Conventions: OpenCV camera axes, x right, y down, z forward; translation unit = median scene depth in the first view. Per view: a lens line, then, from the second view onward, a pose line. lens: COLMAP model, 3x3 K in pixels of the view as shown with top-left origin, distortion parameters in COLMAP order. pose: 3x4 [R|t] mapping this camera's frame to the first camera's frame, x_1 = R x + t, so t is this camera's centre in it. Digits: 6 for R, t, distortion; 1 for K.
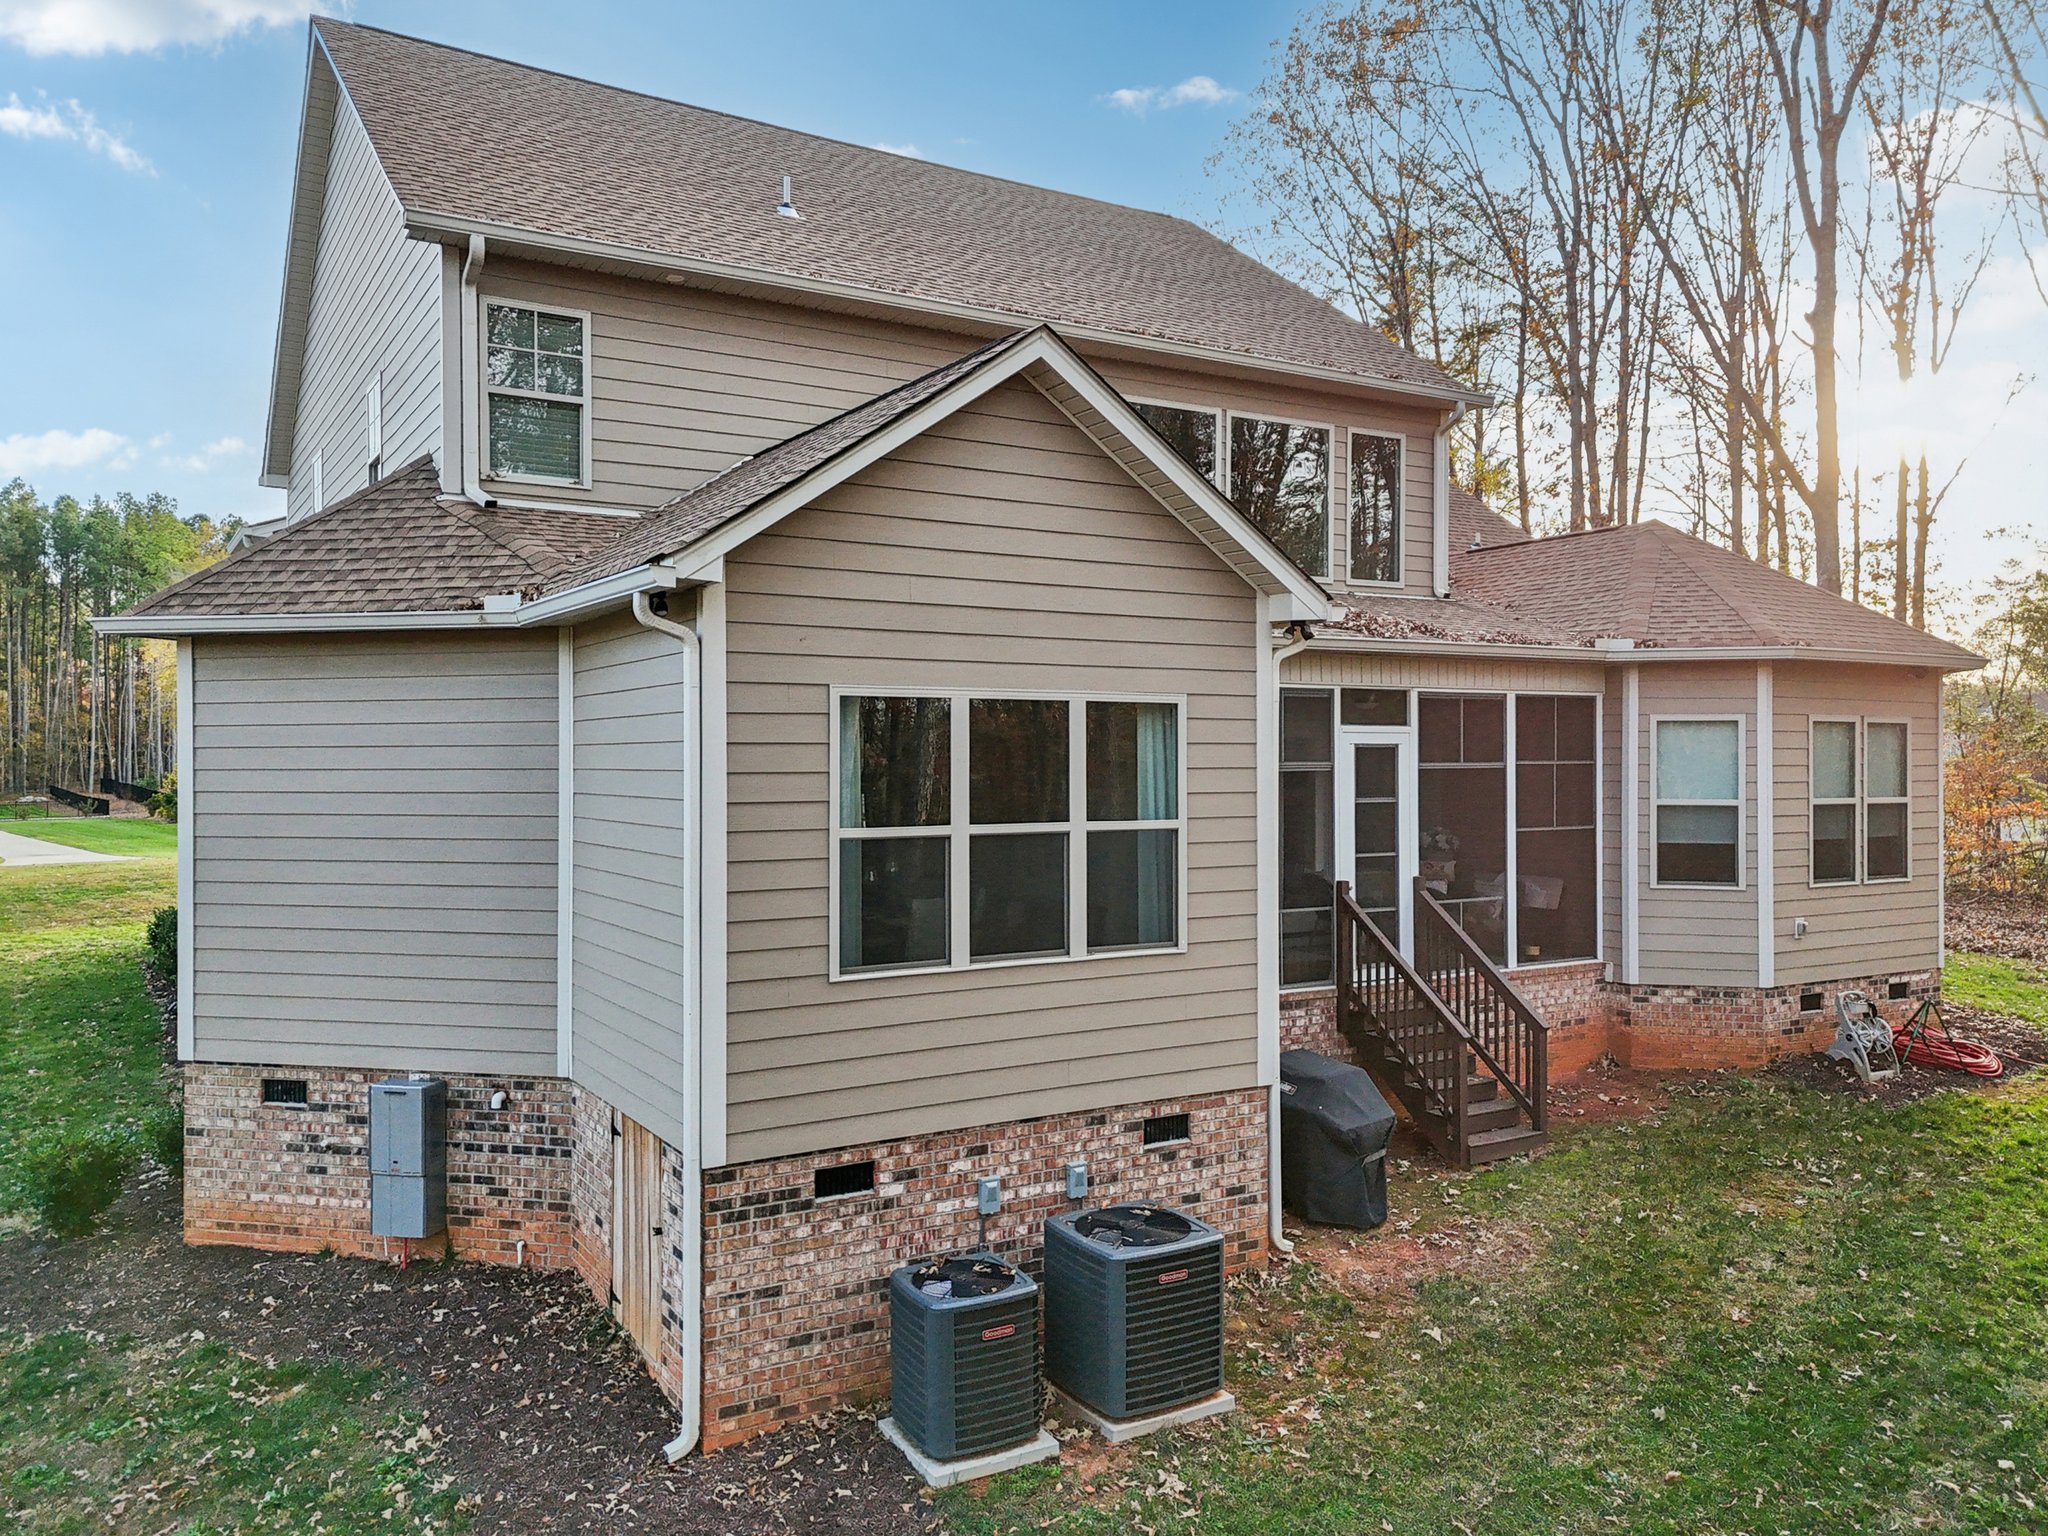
lens RADIAL K [[1481.3, 0, 996.8], [0, 1481.3, 743.6], [0, 0, 1]] dist [0.059490, -0.040778]
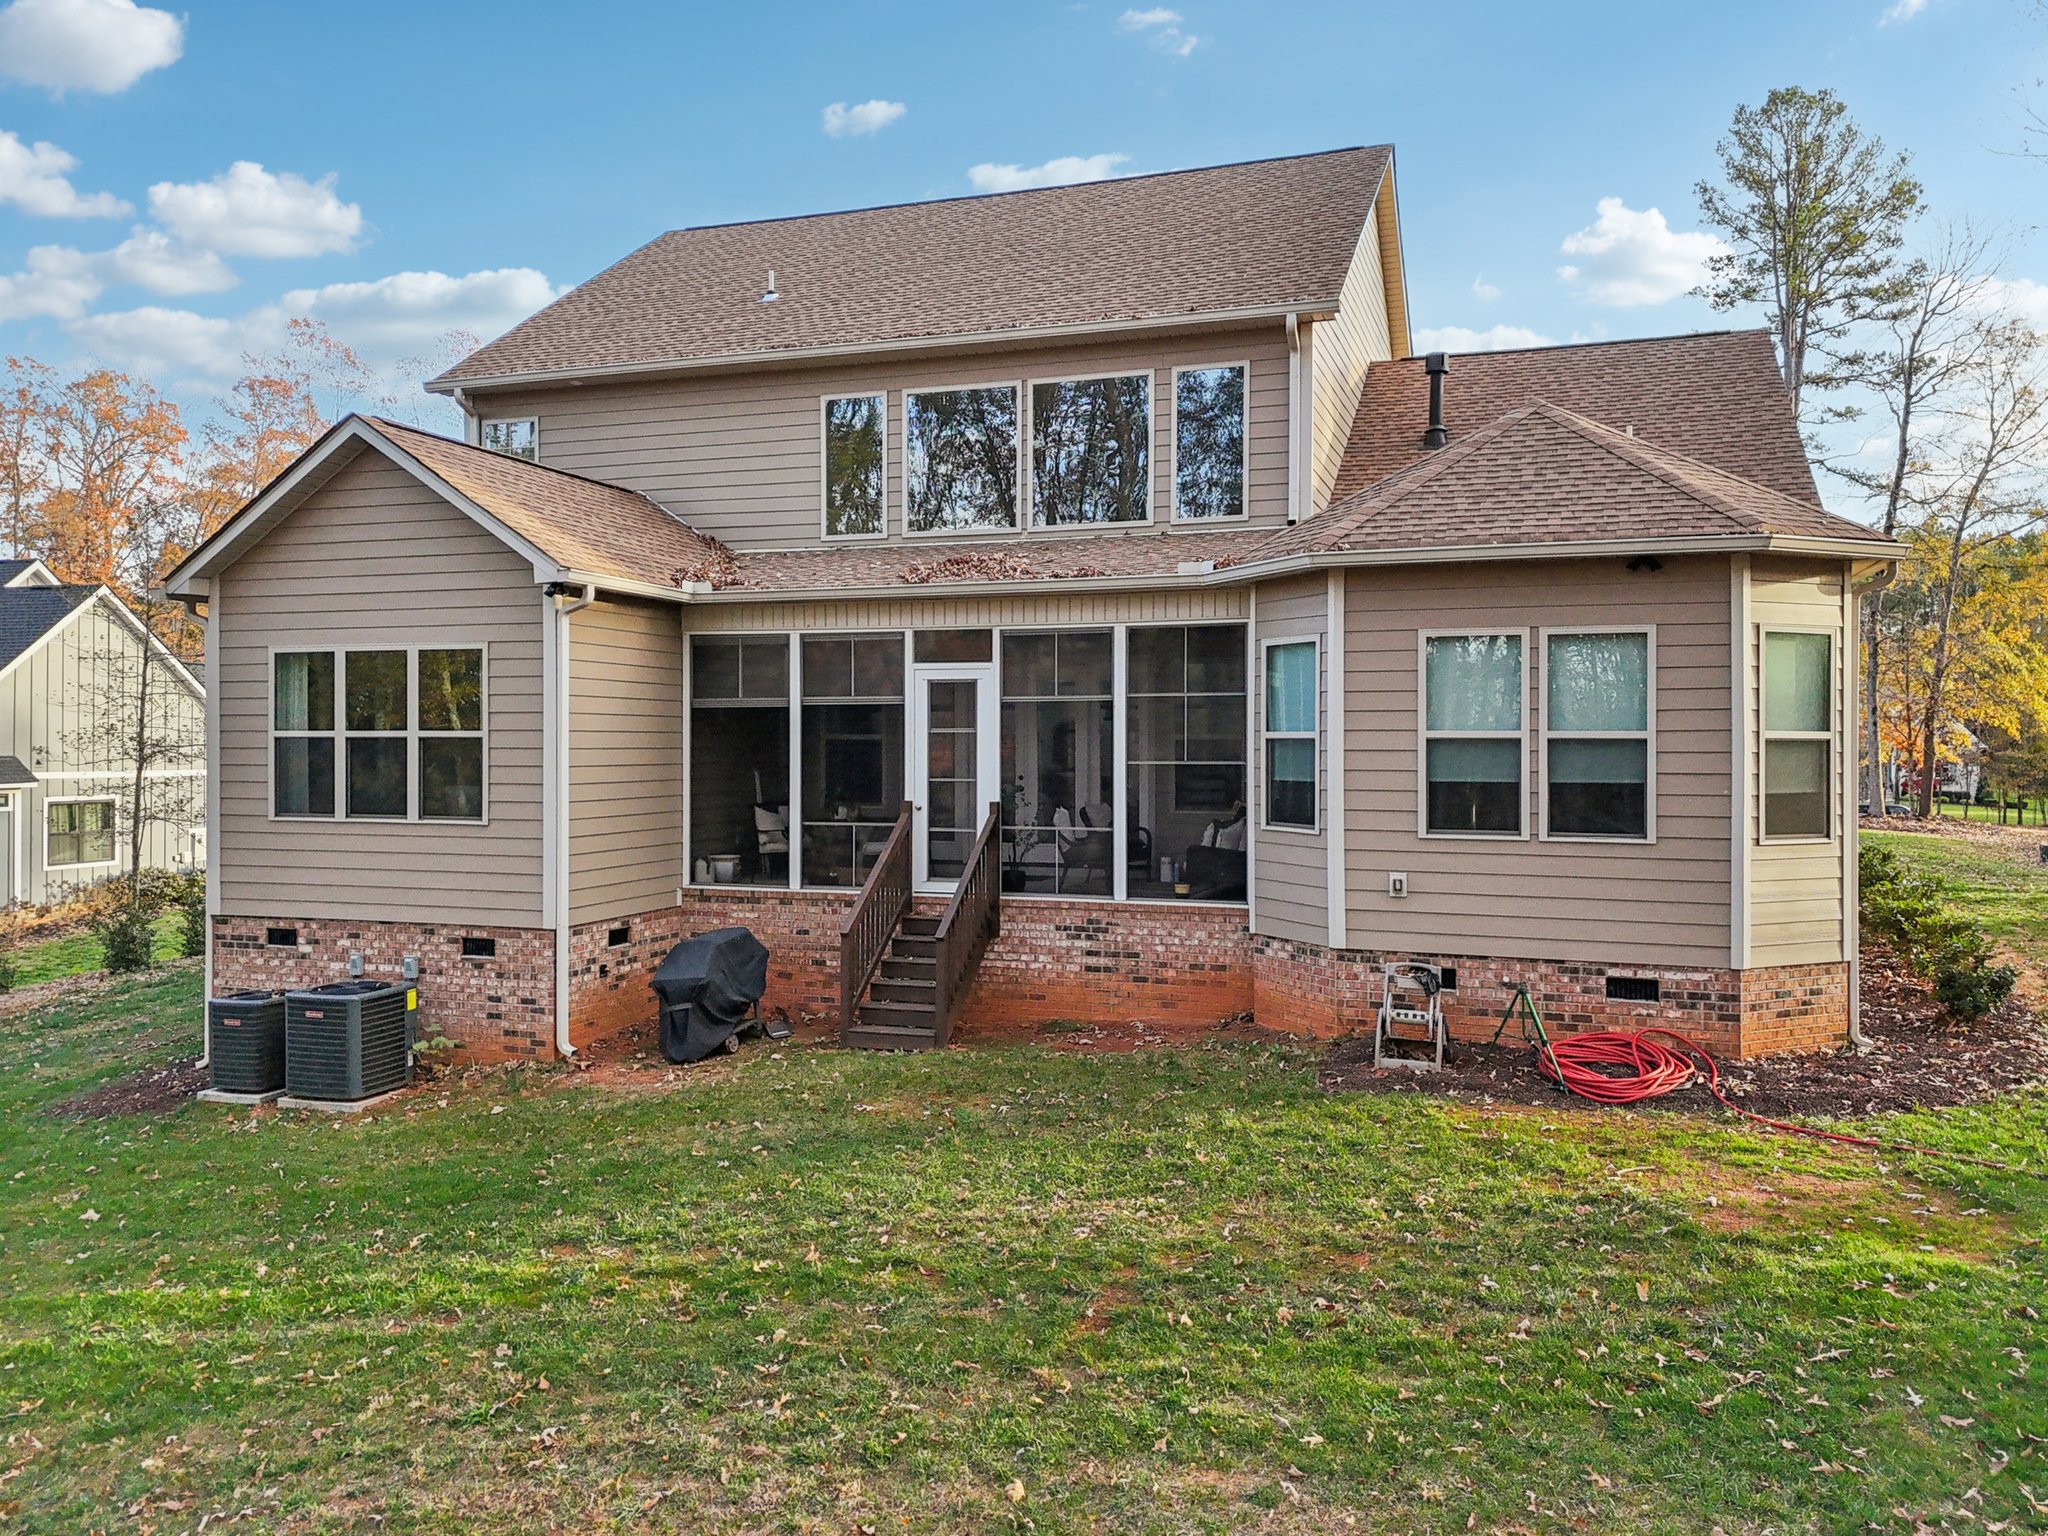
lens RADIAL K [[1481.3, 0, 1072.3], [0, 1481.3, 735.2], [0, 0, 1]] dist [0.059490, -0.040778]
pose [[0.657794, -0.004360, -0.753185, 1.520315], [0.005443, 0.999985, -0.001036, 0.057886], [0.753178, -0.003418, 0.657808, 0.467237]]
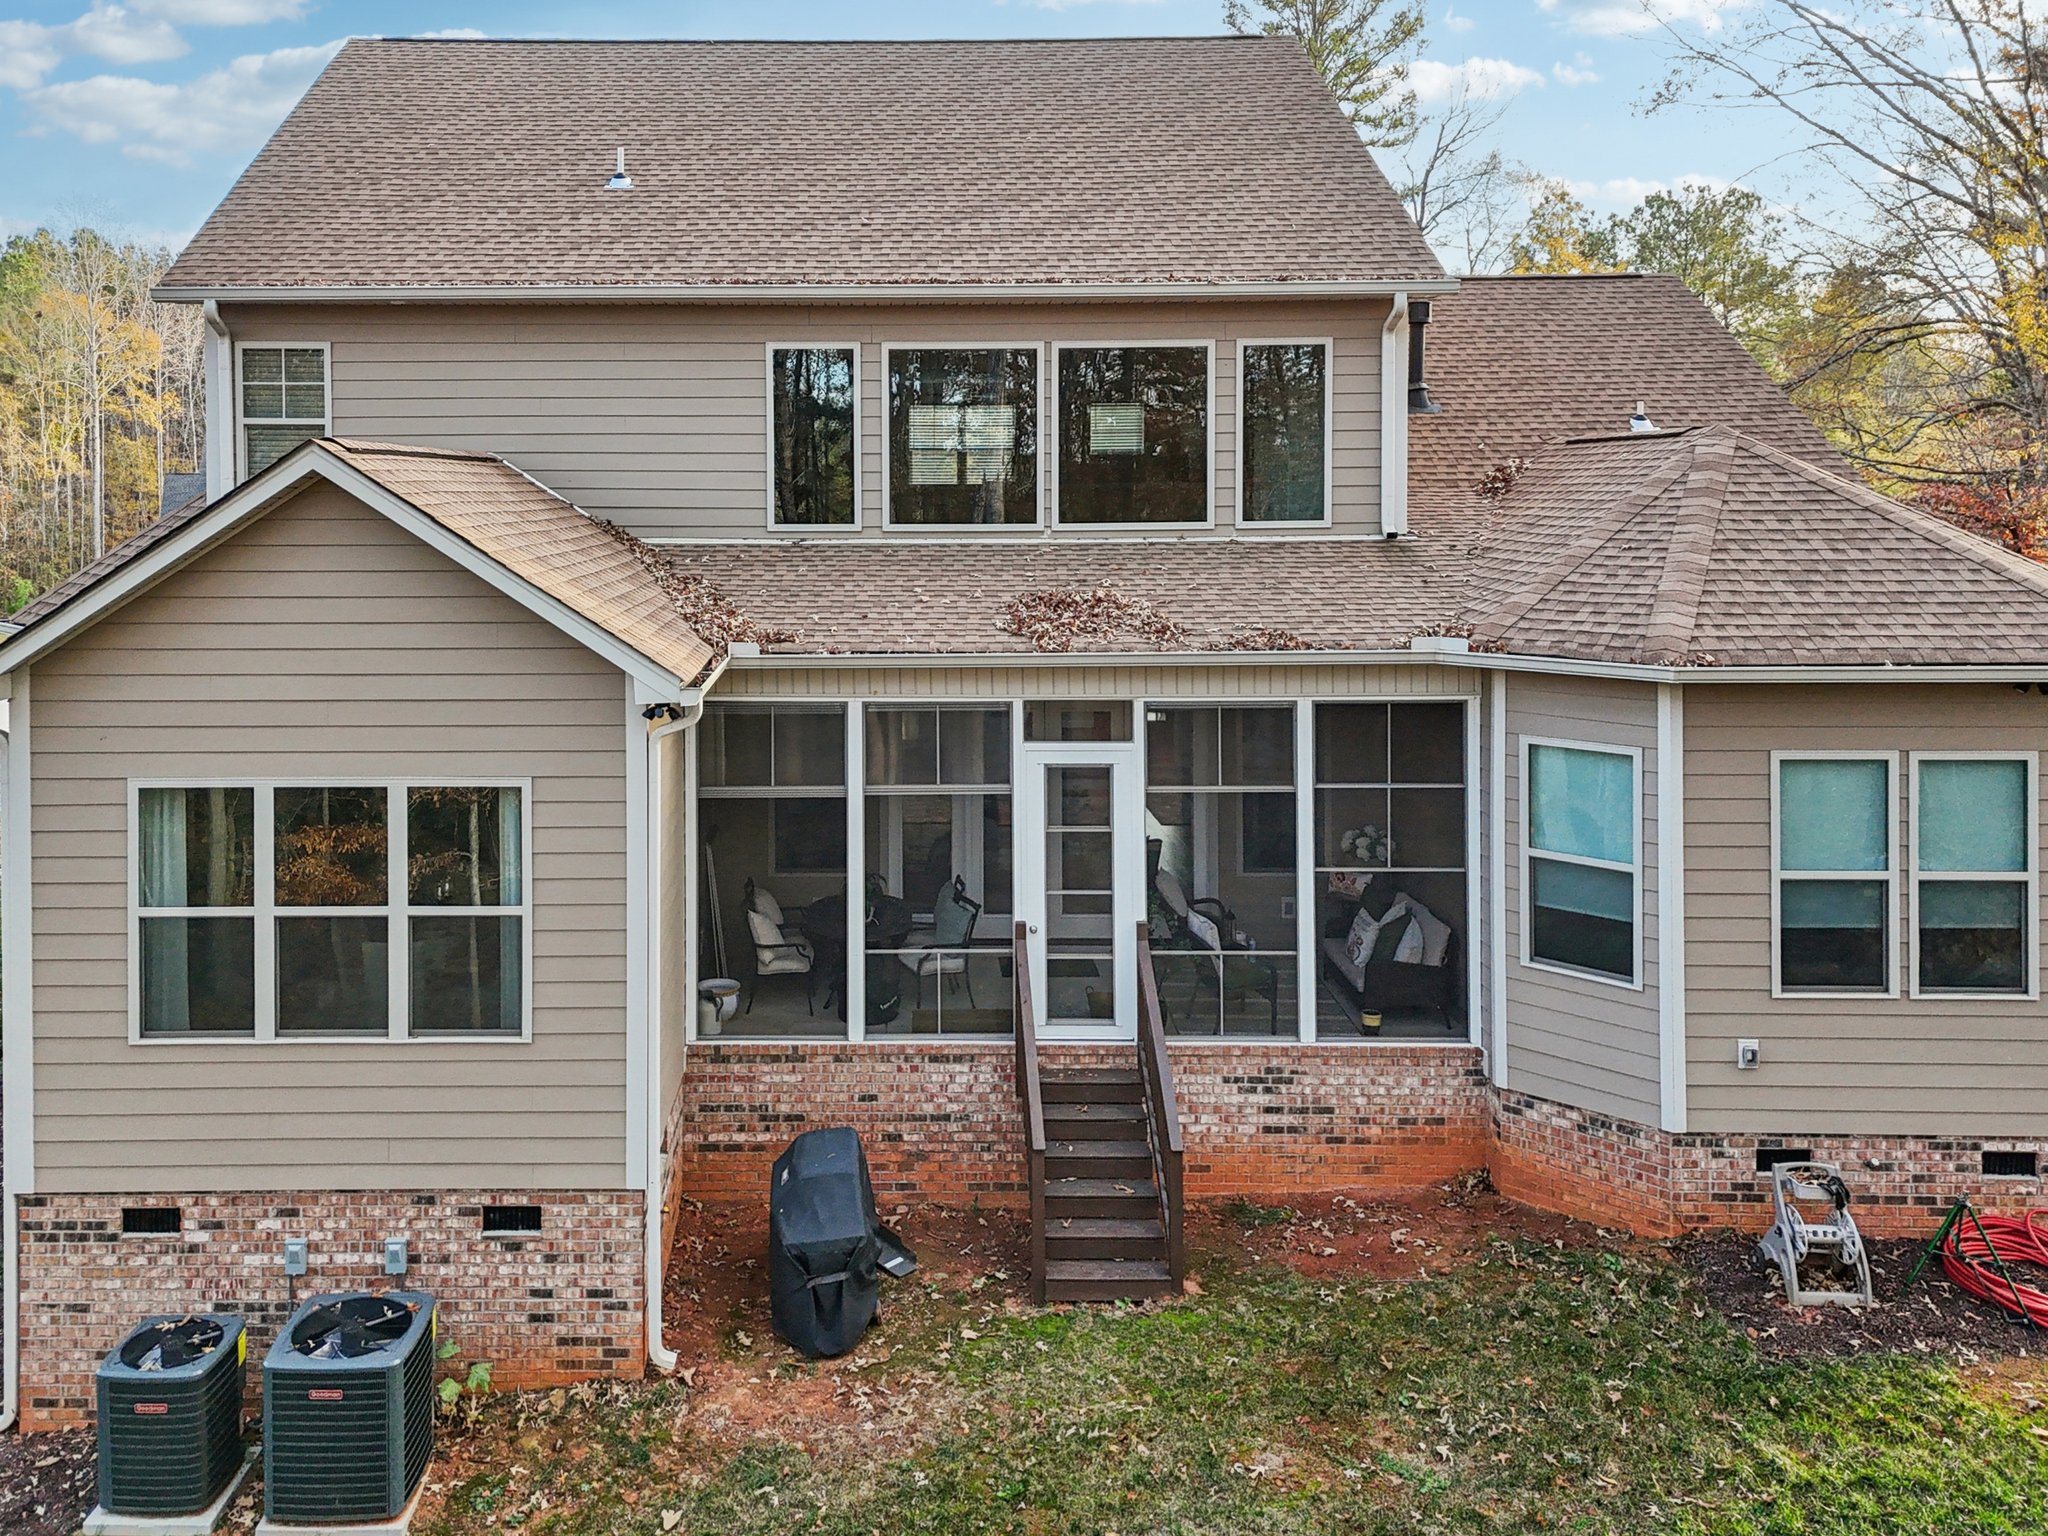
lens RADIAL K [[1555.5, 0, 874.0], [0, 1555.5, 508.3], [0, 0, 1]] dist [0.047647, -0.026717]
pose [[0.857131, 0.000629, -0.515098, 0.825374], [0.008560, 0.999844, 0.015466, -0.216825], [0.515028, -0.017666, 0.856991, 0.231846]]
